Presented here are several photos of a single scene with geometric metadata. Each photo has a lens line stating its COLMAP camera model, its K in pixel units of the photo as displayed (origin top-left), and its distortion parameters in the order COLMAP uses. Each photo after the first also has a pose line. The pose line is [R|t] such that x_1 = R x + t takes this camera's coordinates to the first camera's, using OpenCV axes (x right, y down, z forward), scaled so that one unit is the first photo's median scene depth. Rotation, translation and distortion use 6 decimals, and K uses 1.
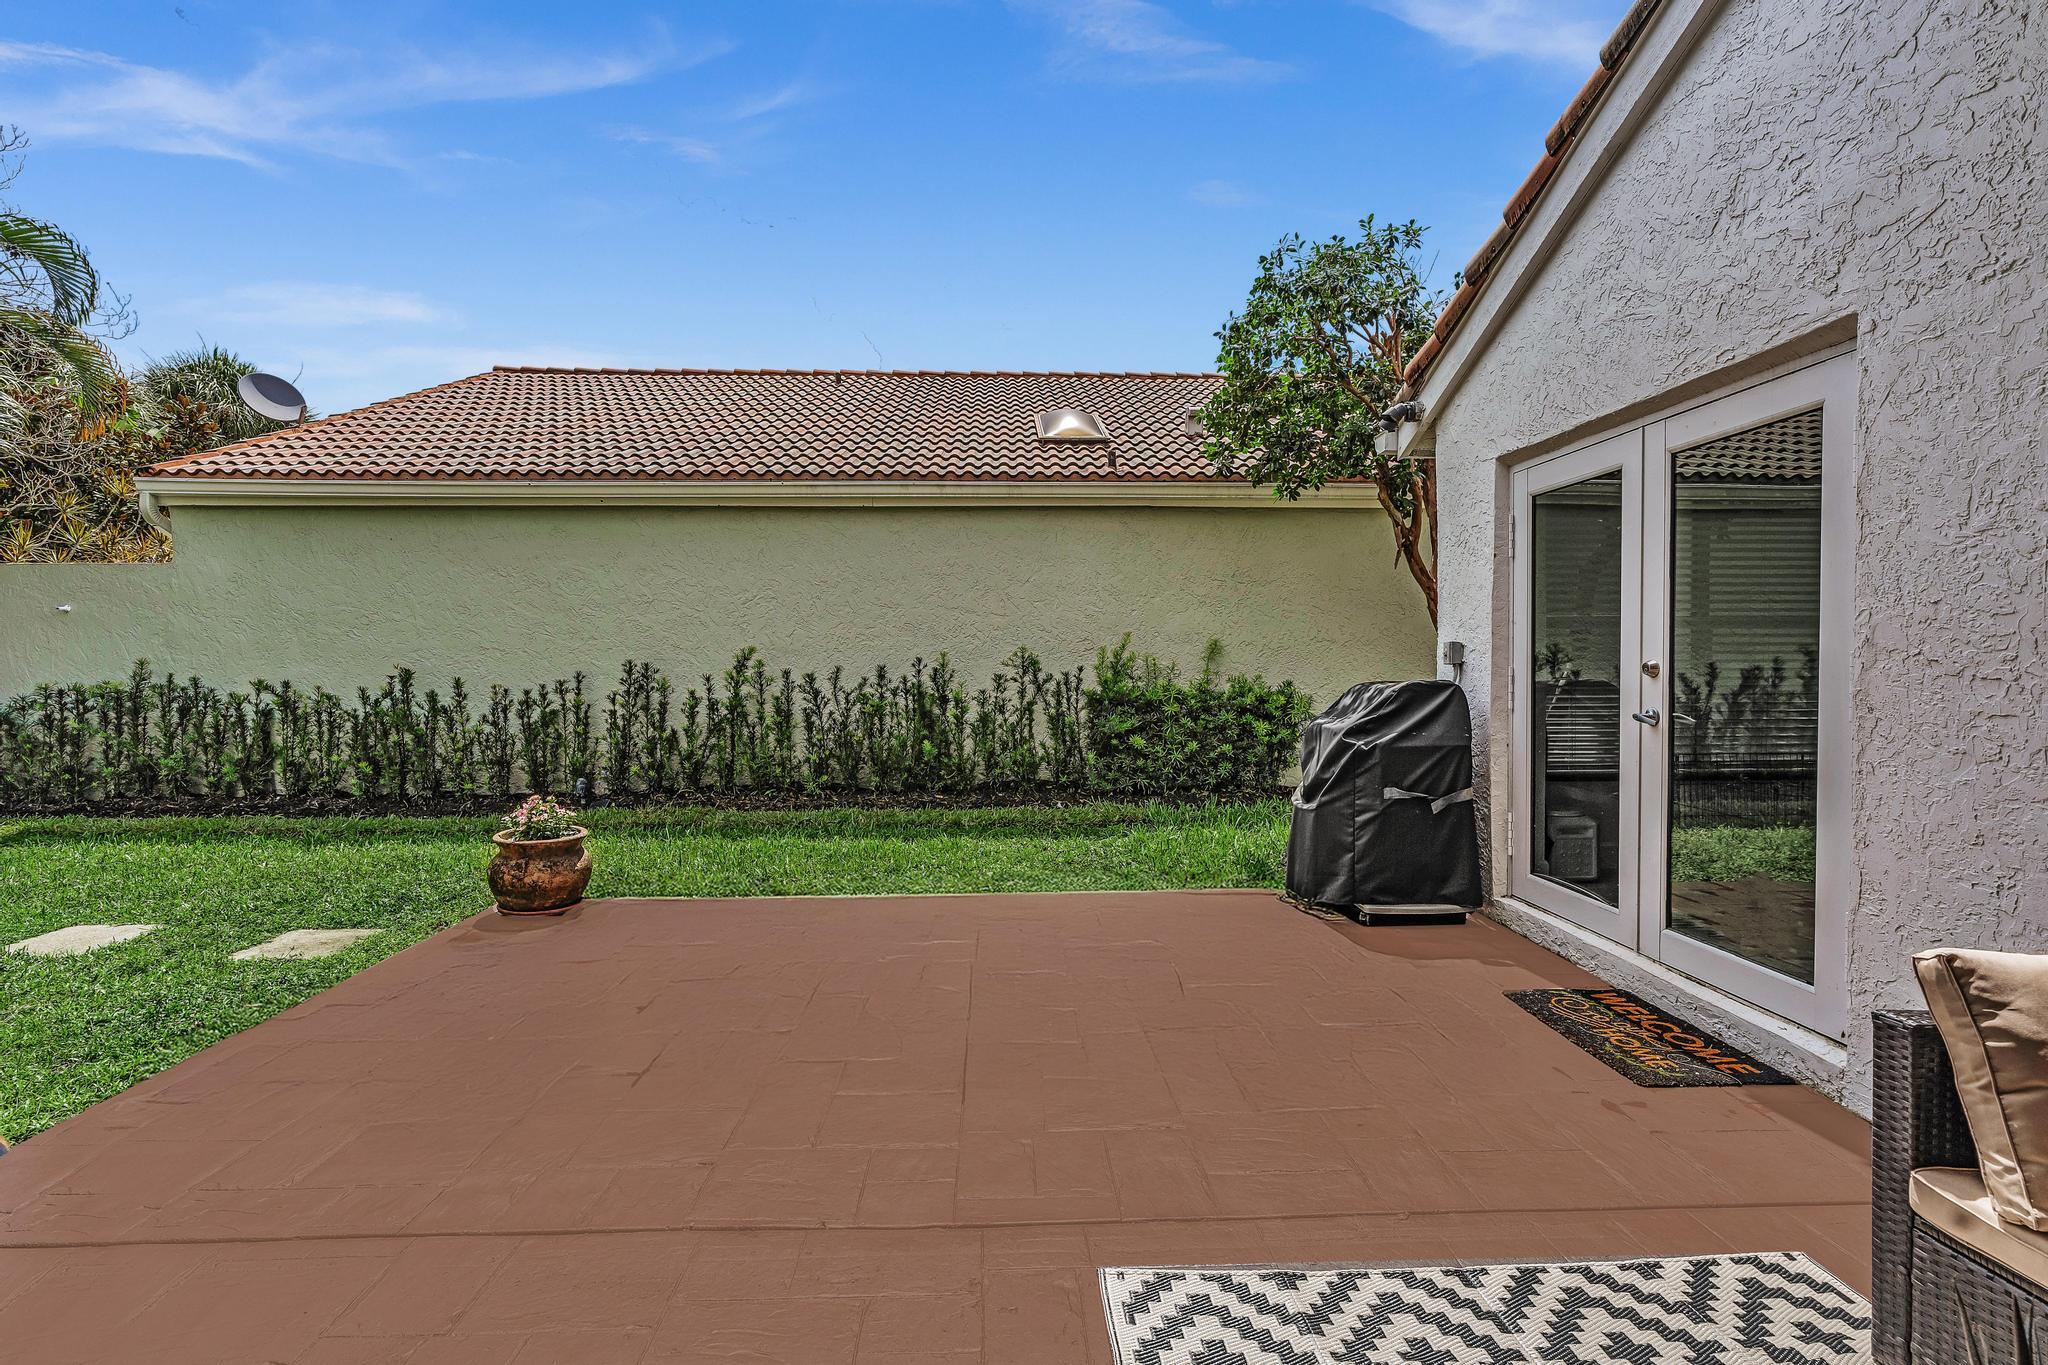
lens RADIAL K [[896.4, 0, 1024.0], [0, 896.4, 682.5], [0, 0, 1]] dist [0.000987, -0.000279]
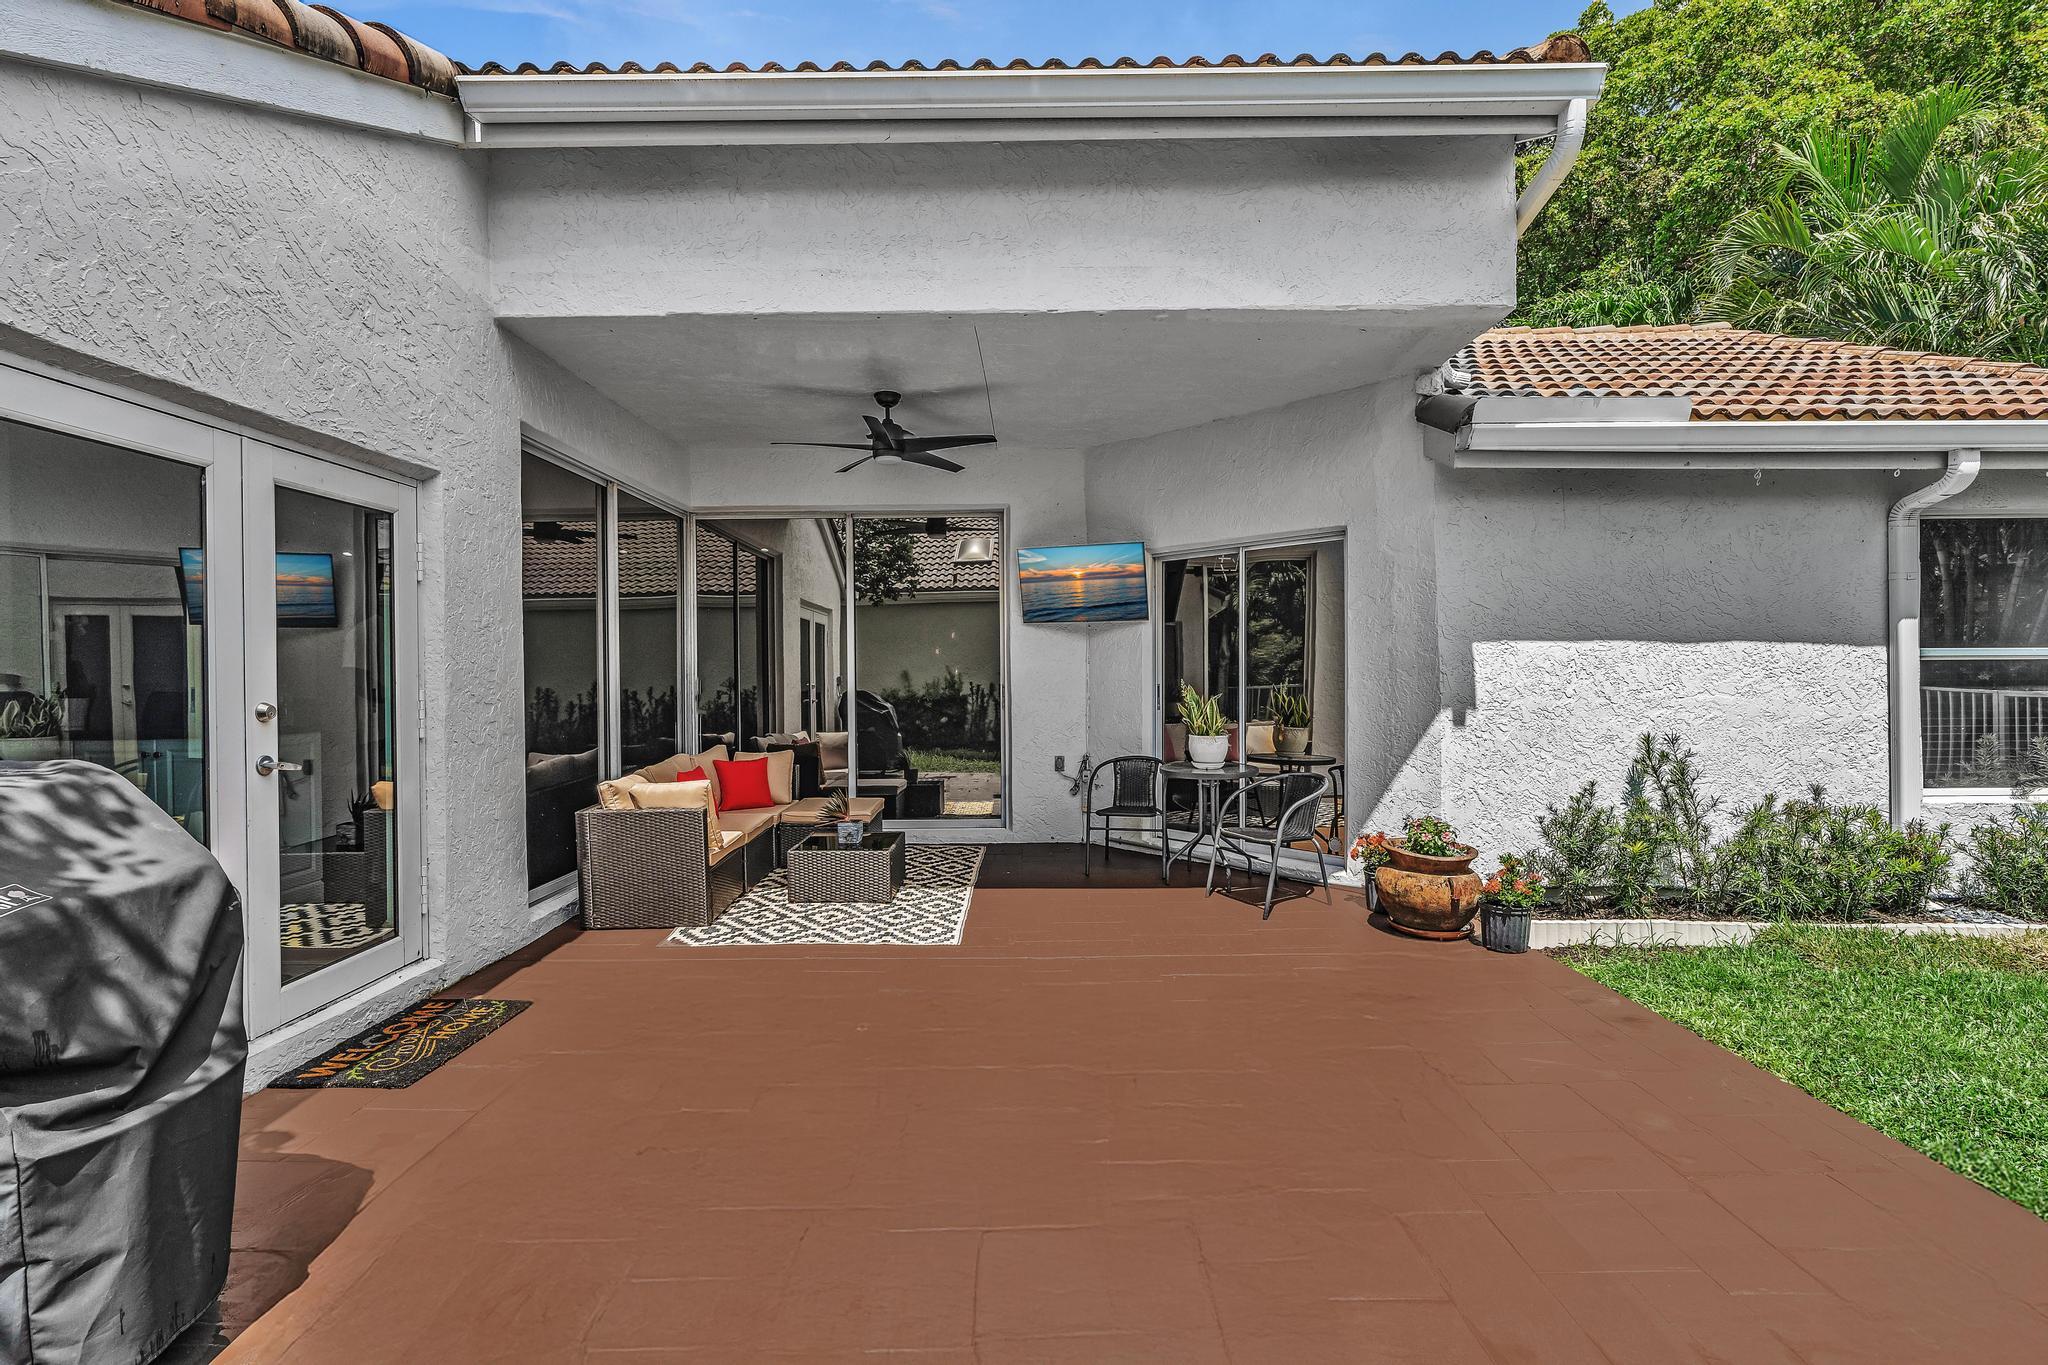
lens RADIAL K [[896.4, 0, 1024.0], [0, 896.4, 682.5], [0, 0, 1]] dist [0.000987, -0.000279]
pose [[-0.999443, 0.009217, 0.032080, -0.113816], [0.010443, 0.999213, 0.038261, -0.085649], [-0.031703, 0.038575, -0.998753, 2.231251]]
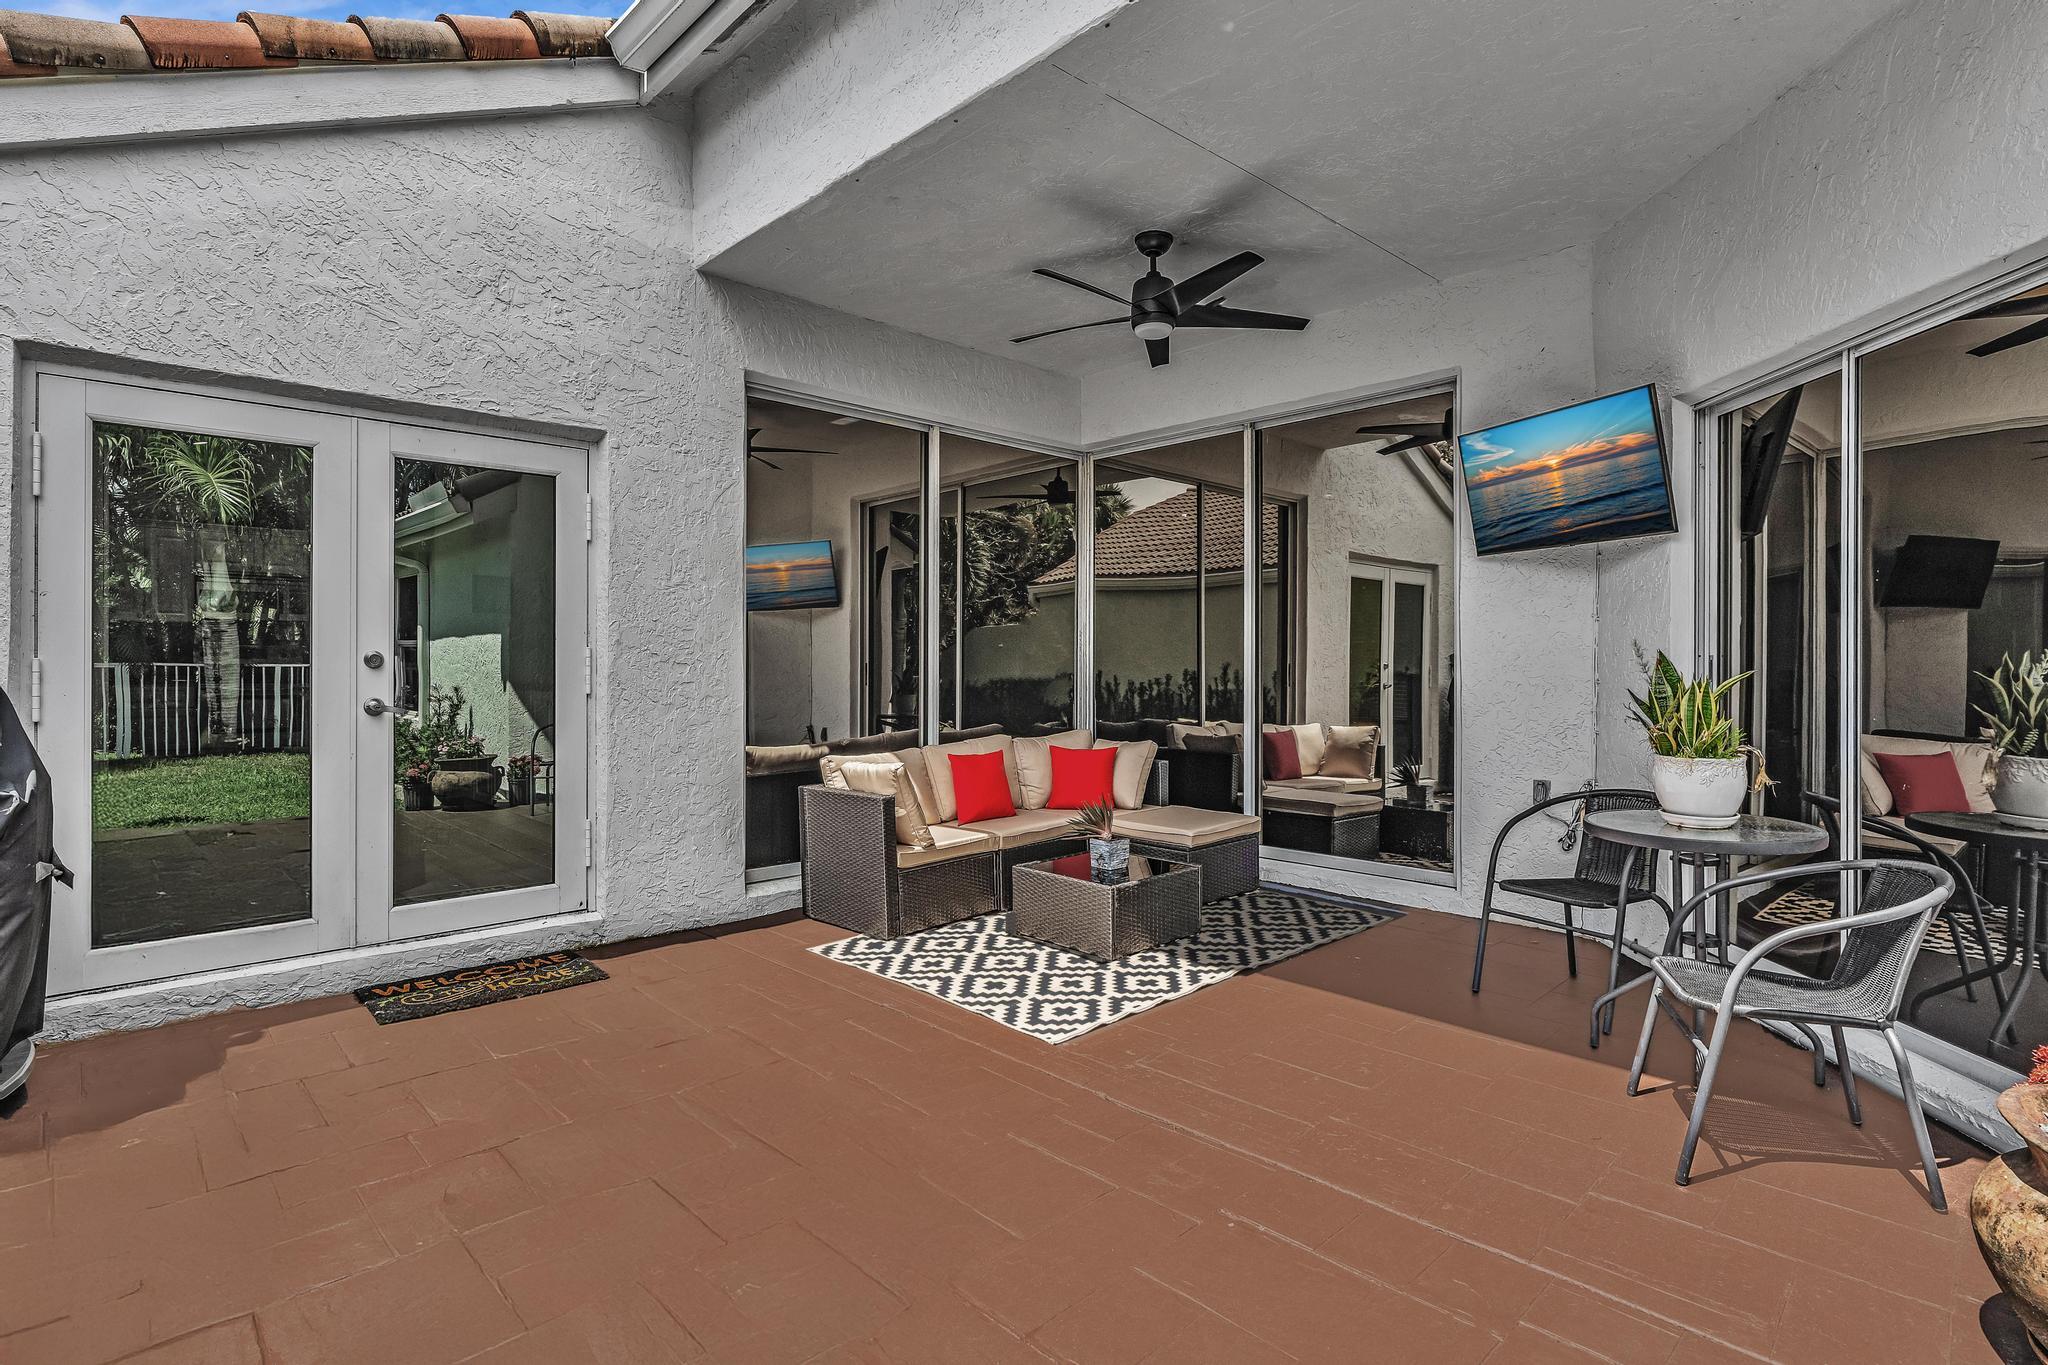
lens RADIAL K [[1023.3, 0, 1053.3], [0, 1023.3, 663.0], [0, 0, 1]] dist [-0.000165, 0.000724]
pose [[-0.675544, 0.004423, 0.737306, -0.808511], [0.020597, 0.999705, 0.012874, -0.012683], [-0.737032, 0.023883, -0.675436, 1.445914]]
